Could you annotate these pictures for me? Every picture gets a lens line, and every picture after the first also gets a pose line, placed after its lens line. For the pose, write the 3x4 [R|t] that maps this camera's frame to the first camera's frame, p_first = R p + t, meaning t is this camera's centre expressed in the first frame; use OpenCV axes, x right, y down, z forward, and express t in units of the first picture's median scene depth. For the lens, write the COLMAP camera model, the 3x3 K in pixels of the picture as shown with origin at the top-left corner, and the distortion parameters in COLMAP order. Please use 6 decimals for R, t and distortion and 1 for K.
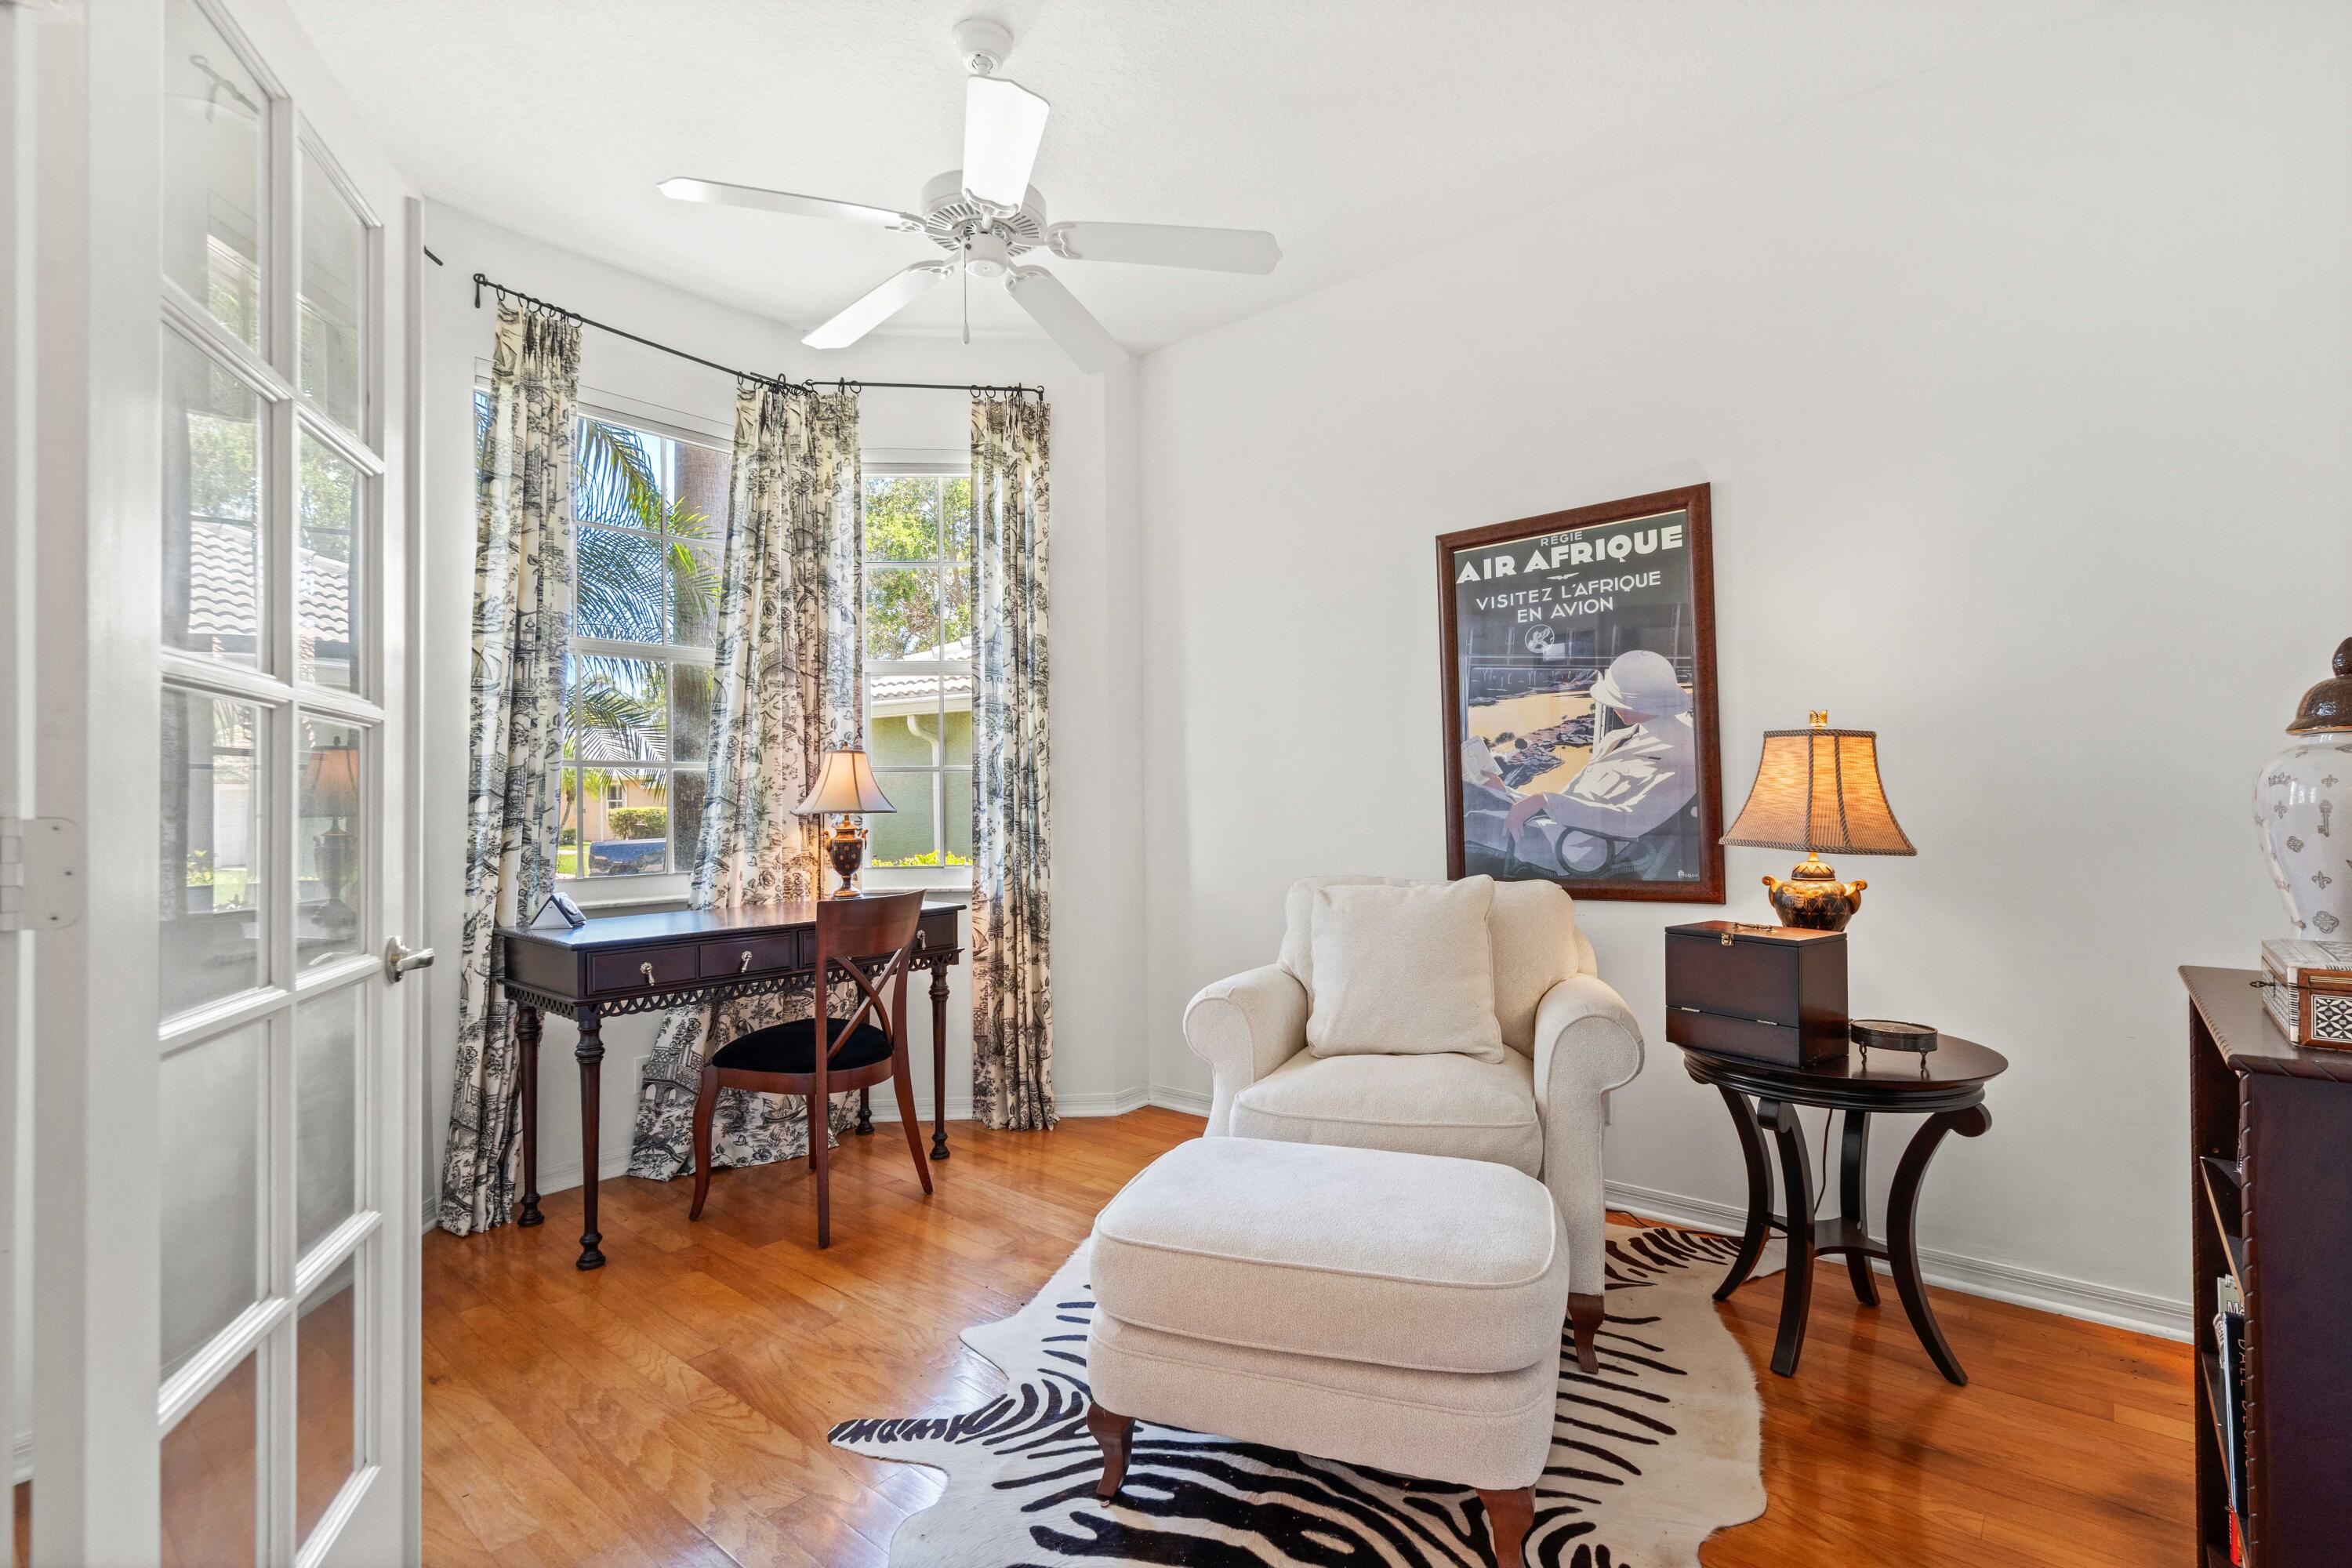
lens RADIAL K [[1074.8, 0, 1182.0], [0, 1074.8, 781.4], [0, 0, 1]] dist [-0.000497, -0.000117]
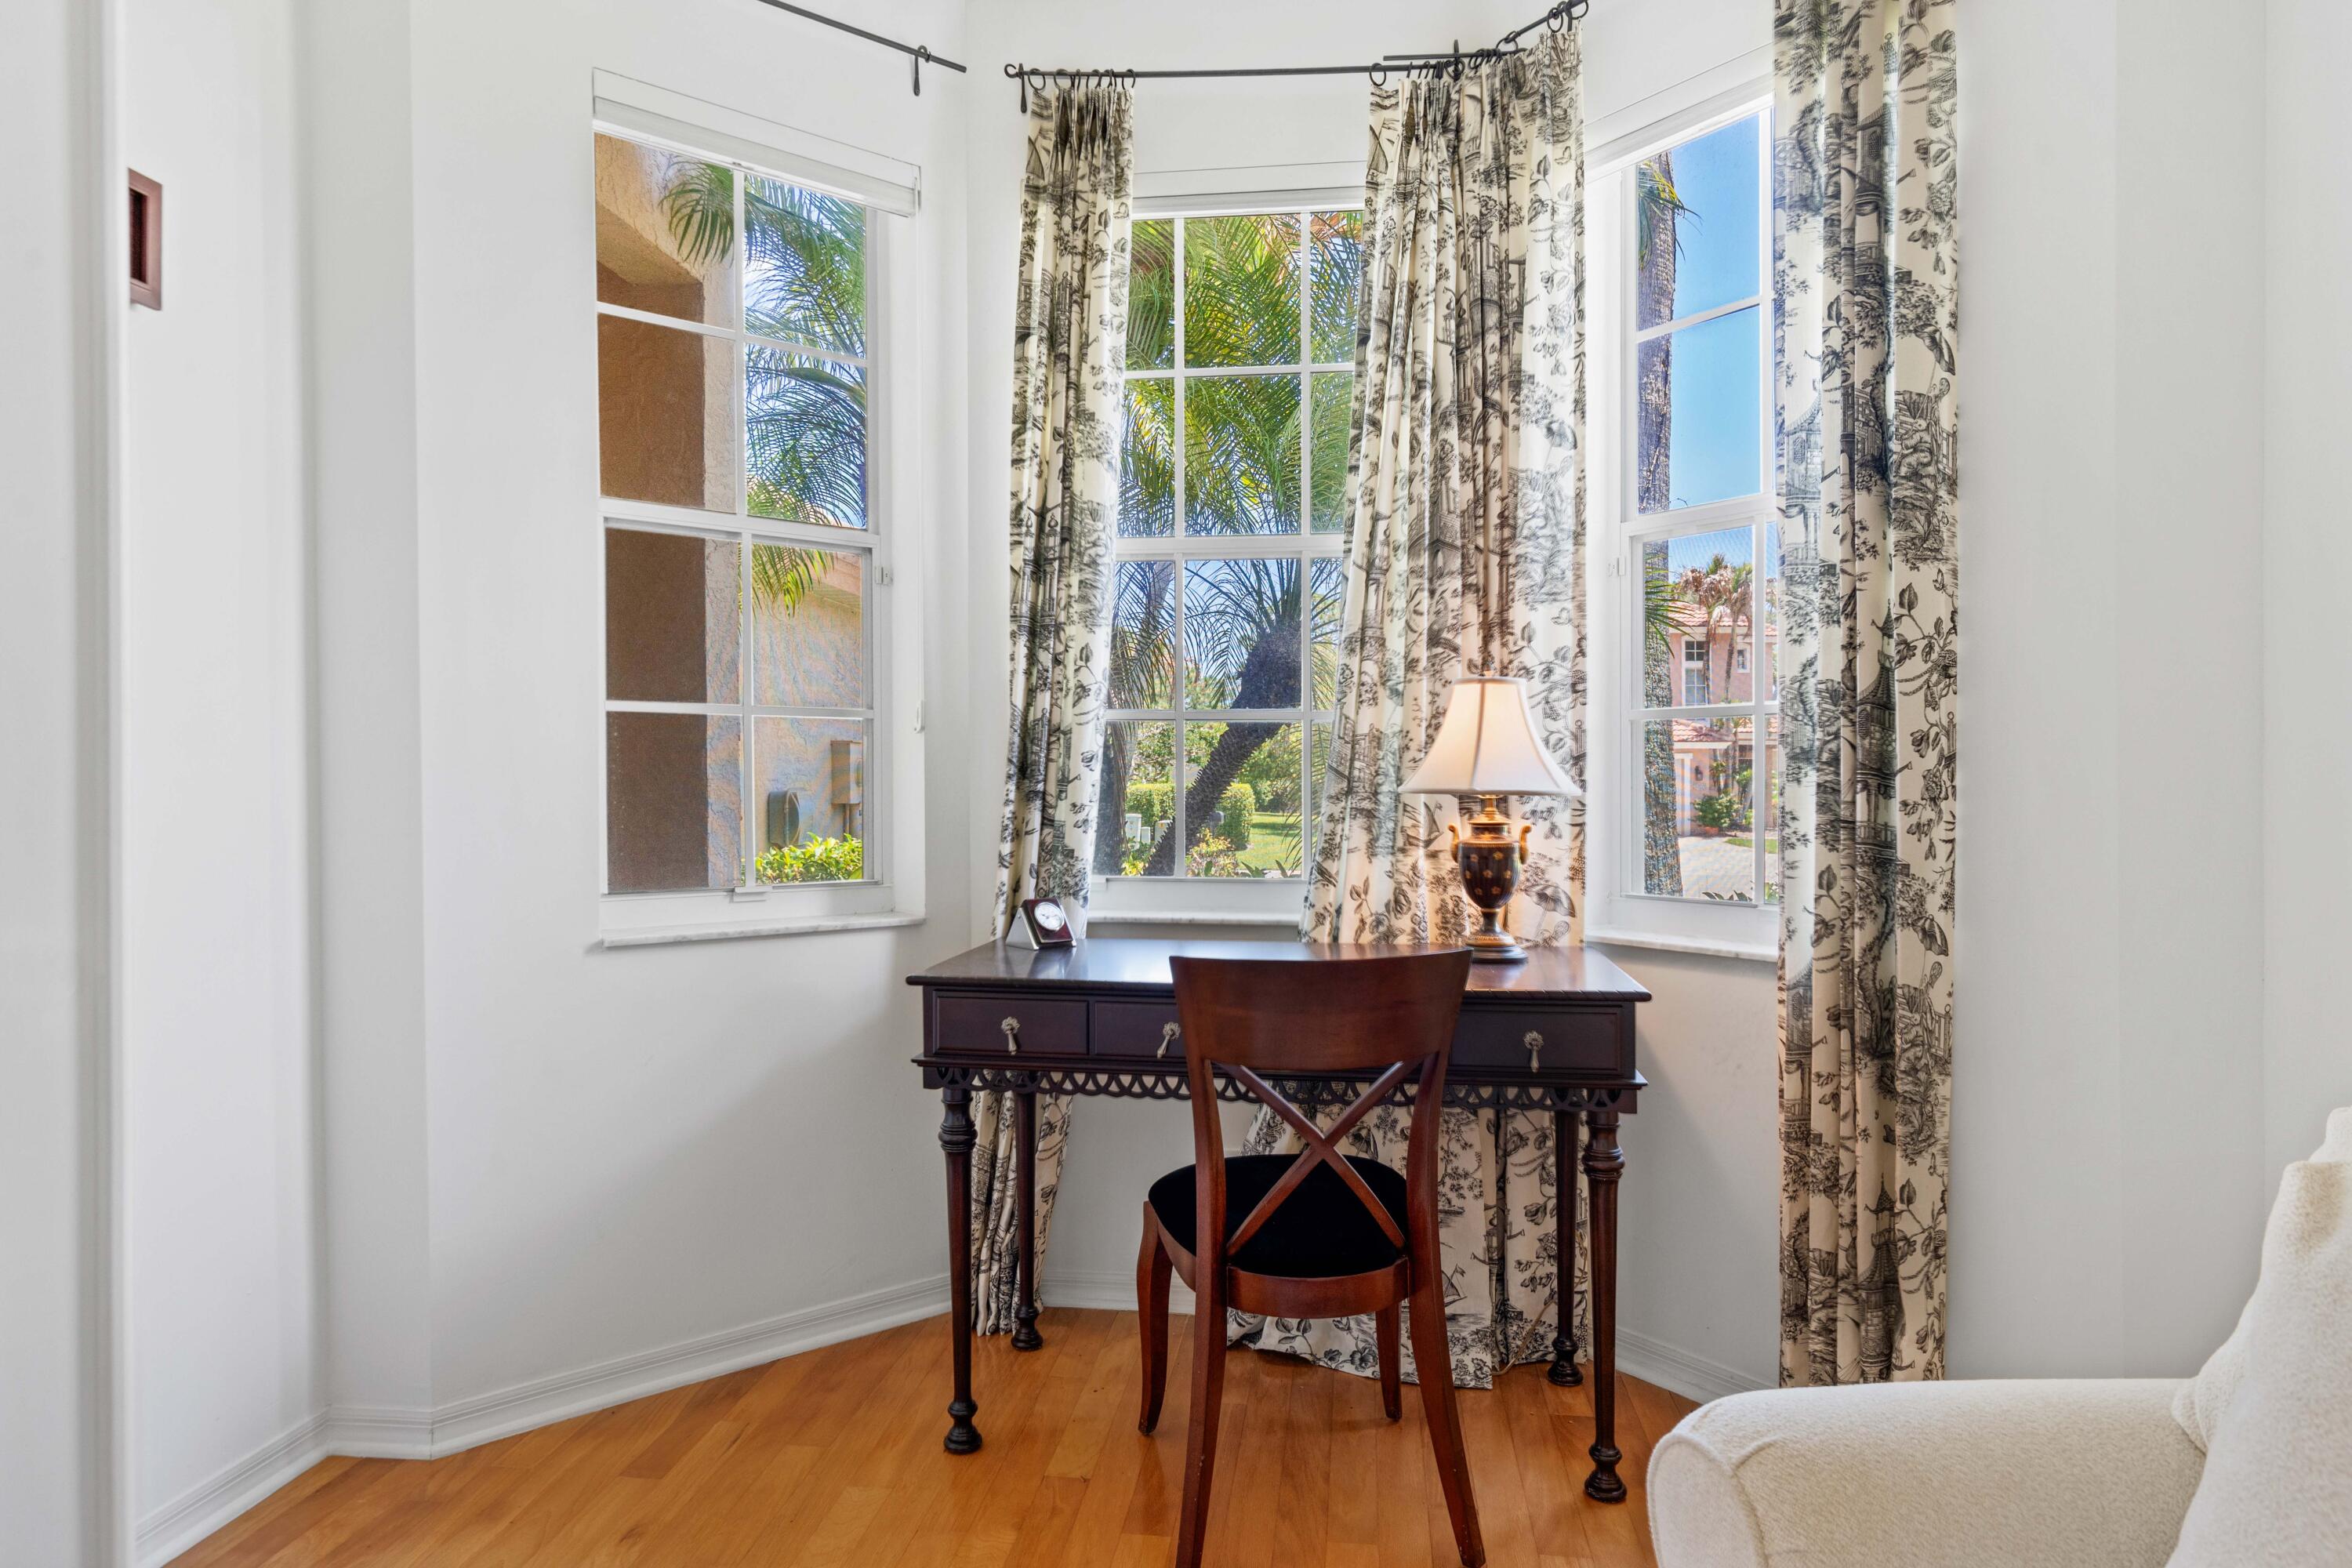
lens RADIAL K [[1381.0, 0, 1176.0], [0, 1381.0, 784.0], [0, 0, 1]] dist [-0.017481, 0.001060]
pose [[0.533575, 0.014817, -0.845623, 0.185642], [0.005604, 0.999763, 0.021054, 0.008380], [0.845734, -0.015973, 0.533365, 0.466336]]
